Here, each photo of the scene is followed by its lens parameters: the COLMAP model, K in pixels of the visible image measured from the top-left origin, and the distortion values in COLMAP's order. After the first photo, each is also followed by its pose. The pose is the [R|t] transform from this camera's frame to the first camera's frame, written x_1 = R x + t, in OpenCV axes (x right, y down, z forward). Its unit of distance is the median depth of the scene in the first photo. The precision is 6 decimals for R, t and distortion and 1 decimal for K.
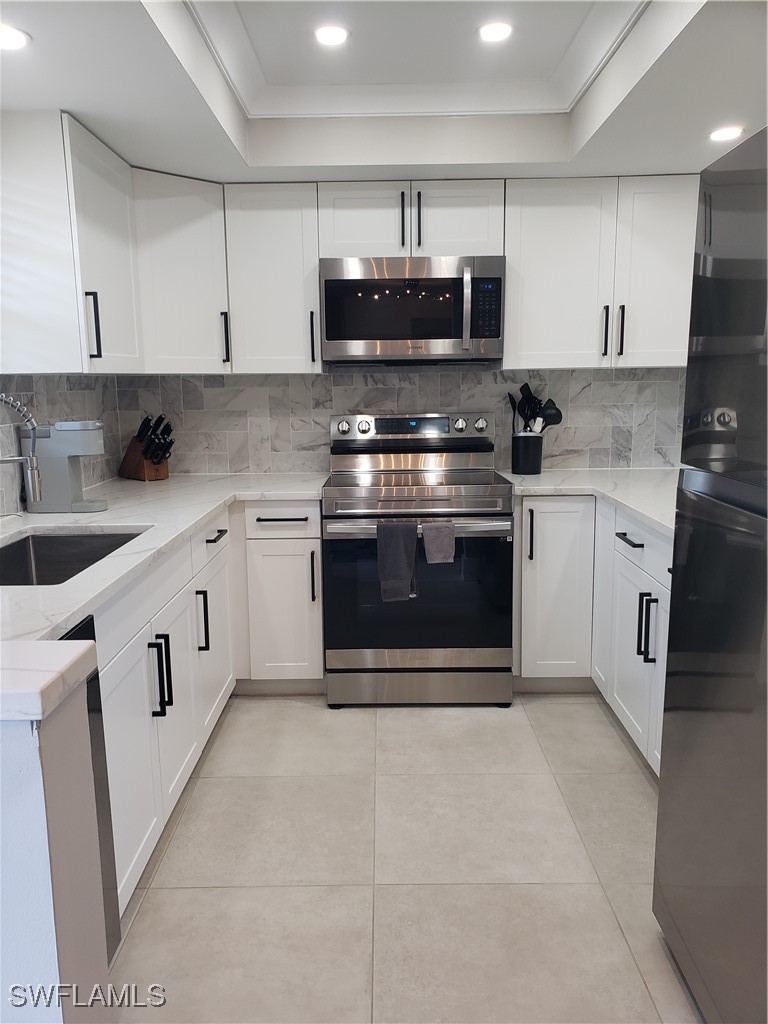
lens RADIAL K [[786.3, 0, 363.9], [0, 786.3, 531.3], [0, 0, 1]] dist [0.010341, 0.001221]
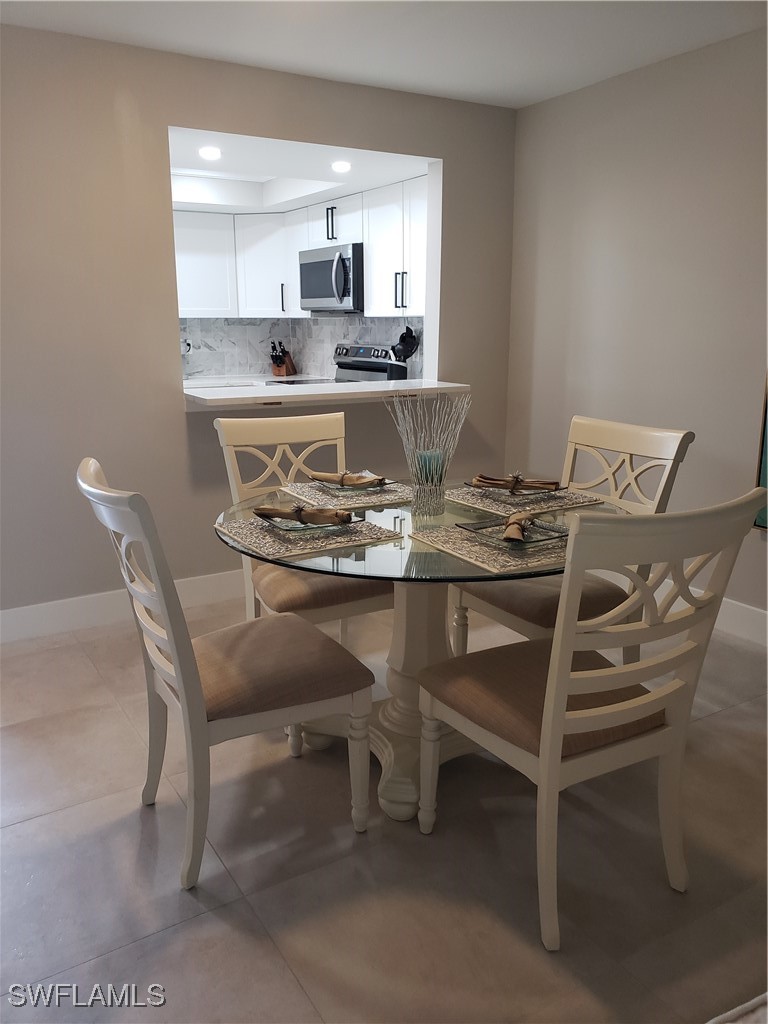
lens RADIAL K [[794.9, 0, 361.0], [0, 794.9, 512.3], [0, 0, 1]] dist [0.102085, -0.109128]
pose [[0.535891, 0.205836, -0.818812, 3.809328], [-0.162214, 0.976859, 0.139402, -0.114429], [0.828557, 0.058119, 0.556879, 0.334132]]
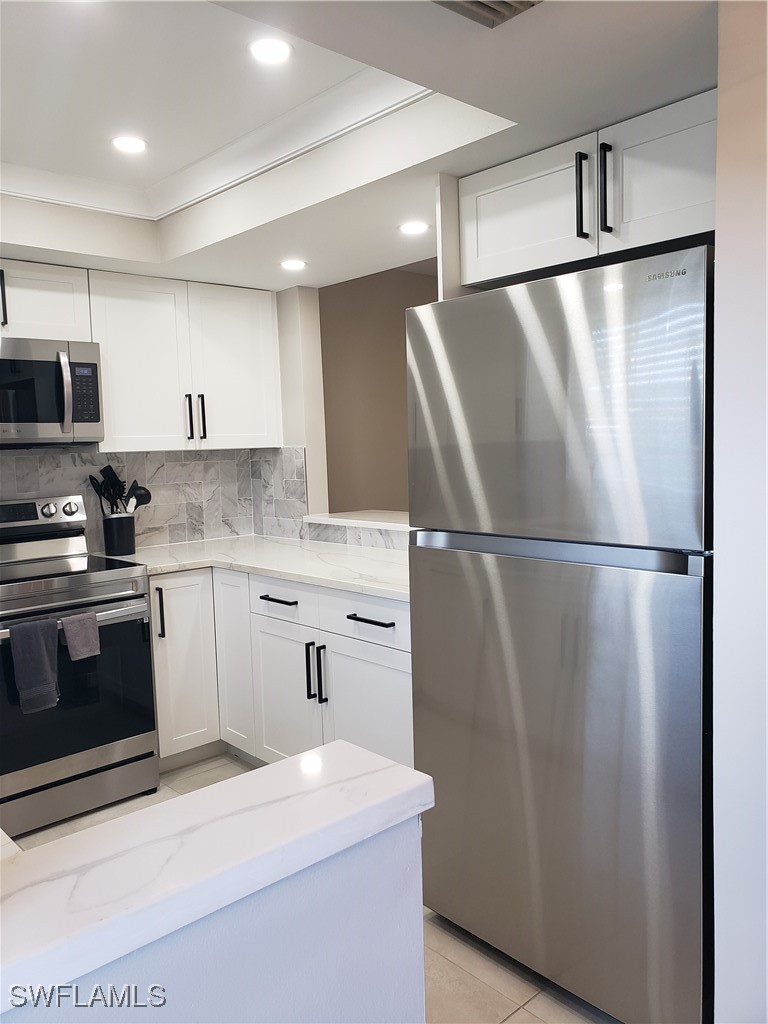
lens RADIAL K [[779.4, 0, 384.0], [0, 779.4, 512.0], [0, 0, 1]] dist [0.007639, 0.001838]
pose [[0.712017, -0.066122, 0.699042, -0.097042], [0.147671, 0.987392, -0.057015, -0.008313], [-0.686458, 0.143824, 0.712804, 0.023025]]
